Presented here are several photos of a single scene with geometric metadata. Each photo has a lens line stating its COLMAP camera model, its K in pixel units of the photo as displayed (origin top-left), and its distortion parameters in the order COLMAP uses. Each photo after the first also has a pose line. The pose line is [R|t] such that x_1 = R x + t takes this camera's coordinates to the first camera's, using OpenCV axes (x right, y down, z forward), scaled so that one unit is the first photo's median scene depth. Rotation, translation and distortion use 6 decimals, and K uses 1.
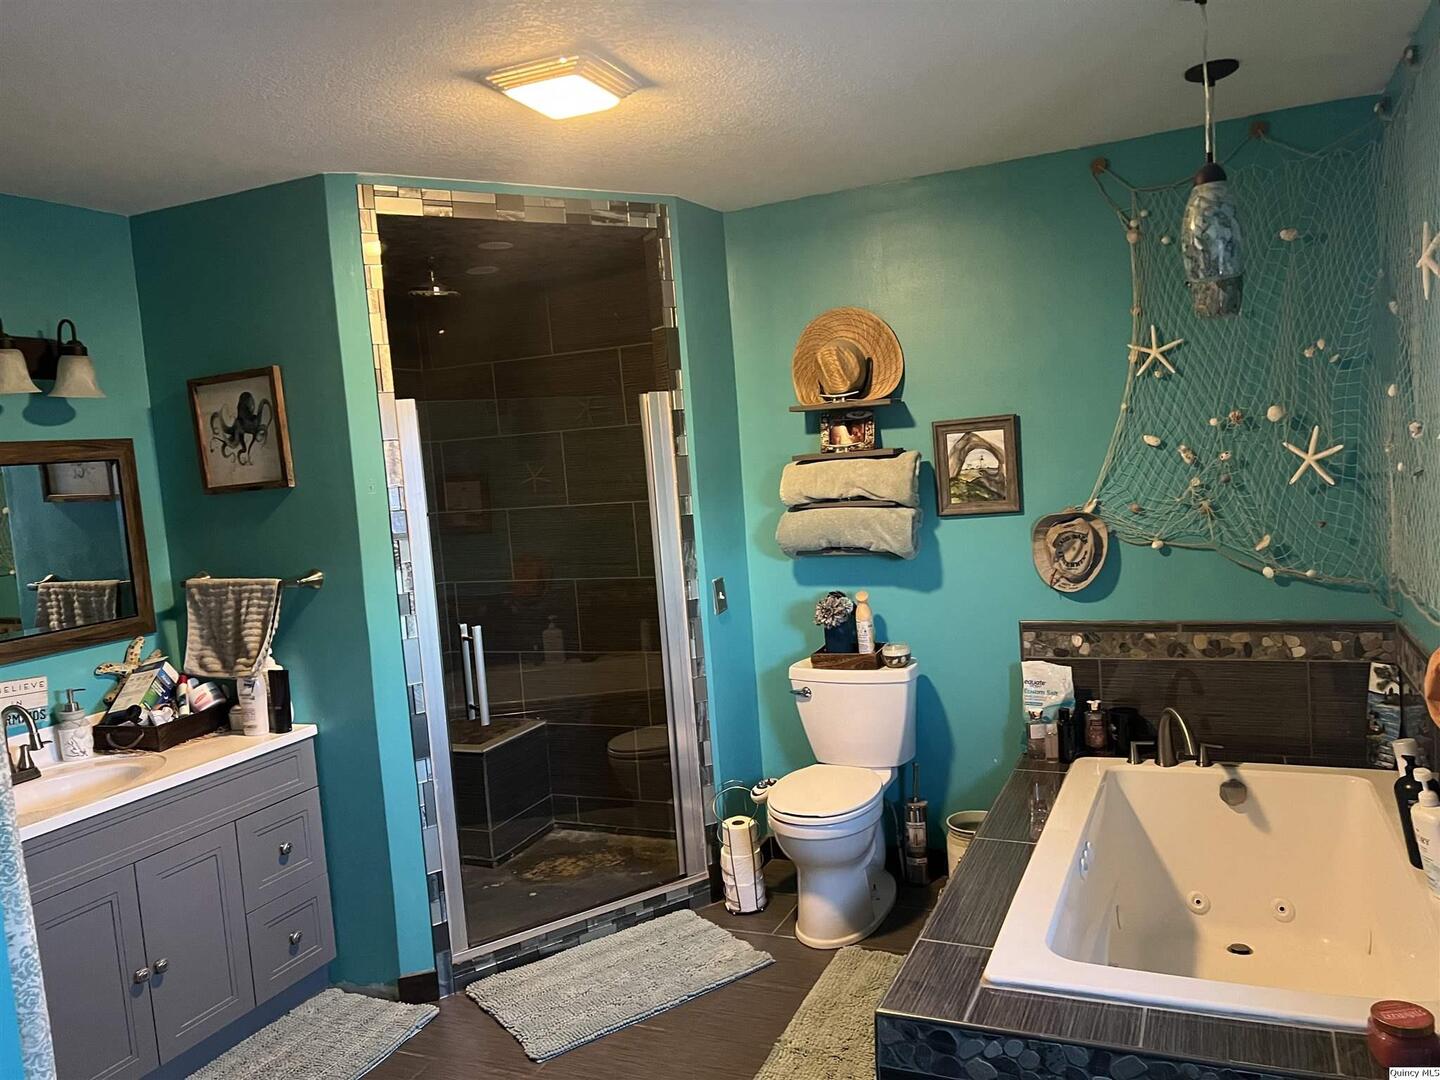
lens RADIAL K [[1086.7, 0, 729.8], [0, 1086.7, 538.5], [0, 0, 1]] dist [0.063031, -0.075082]
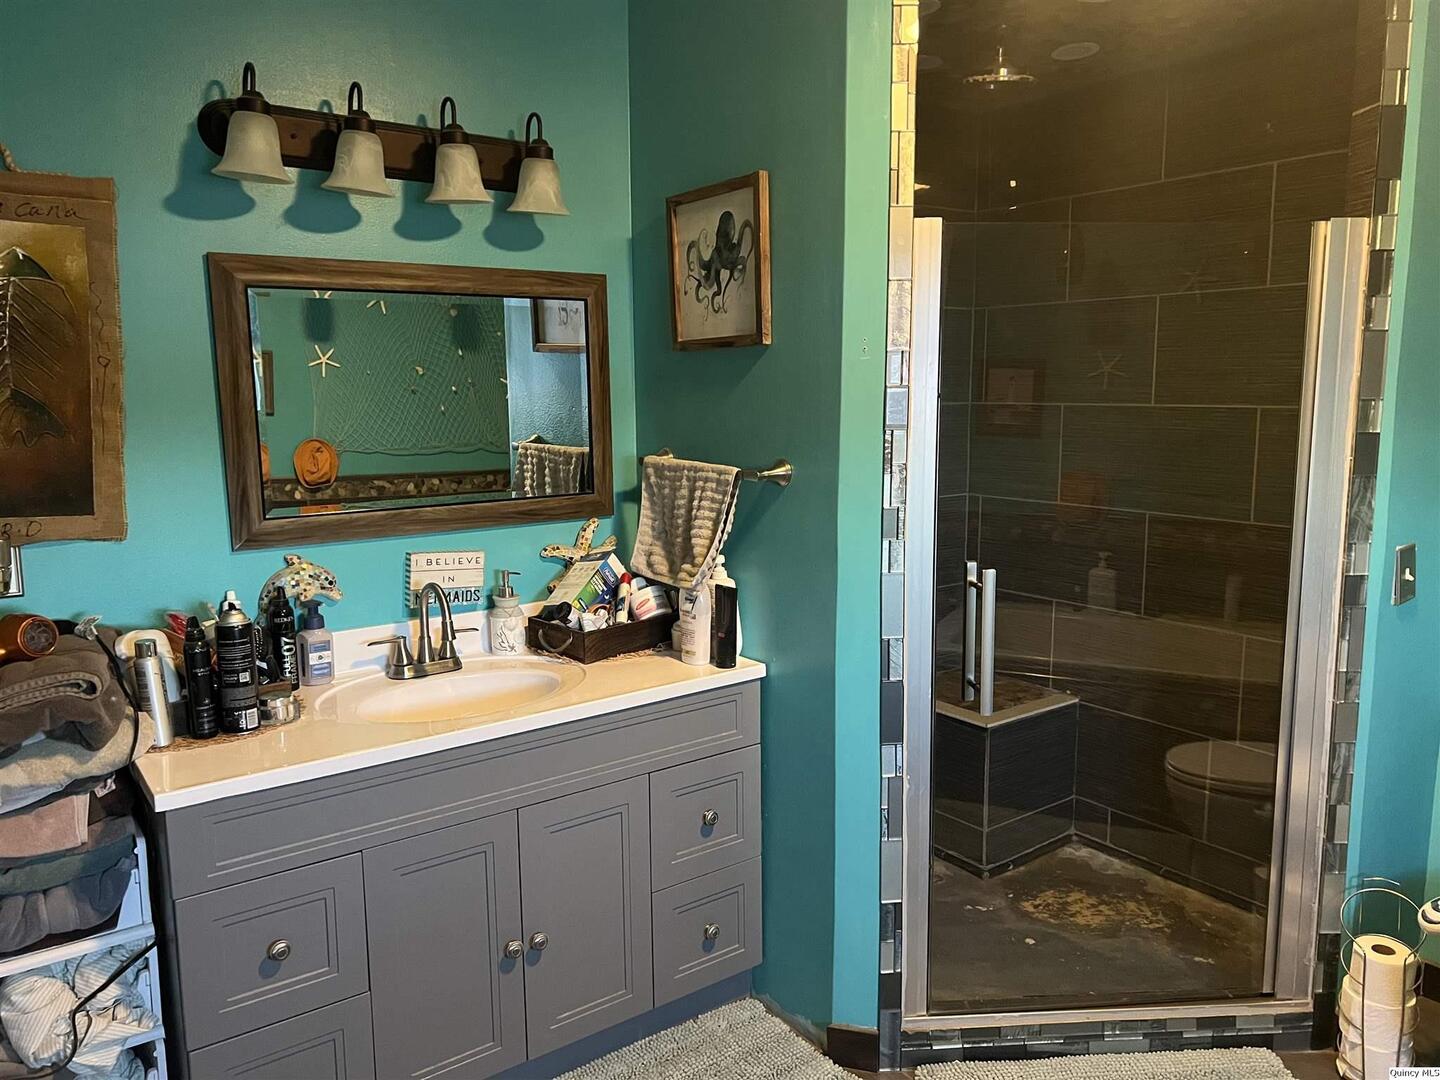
lens RADIAL K [[1086.7, 0, 729.8], [0, 1086.7, 538.5], [0, 0, 1]] dist [0.063031, -0.075082]
pose [[0.873699, 0.138907, -0.466213, -0.061328], [-0.097795, 0.988954, 0.111386, 0.002708], [0.476535, -0.051724, 0.877632, 0.332916]]
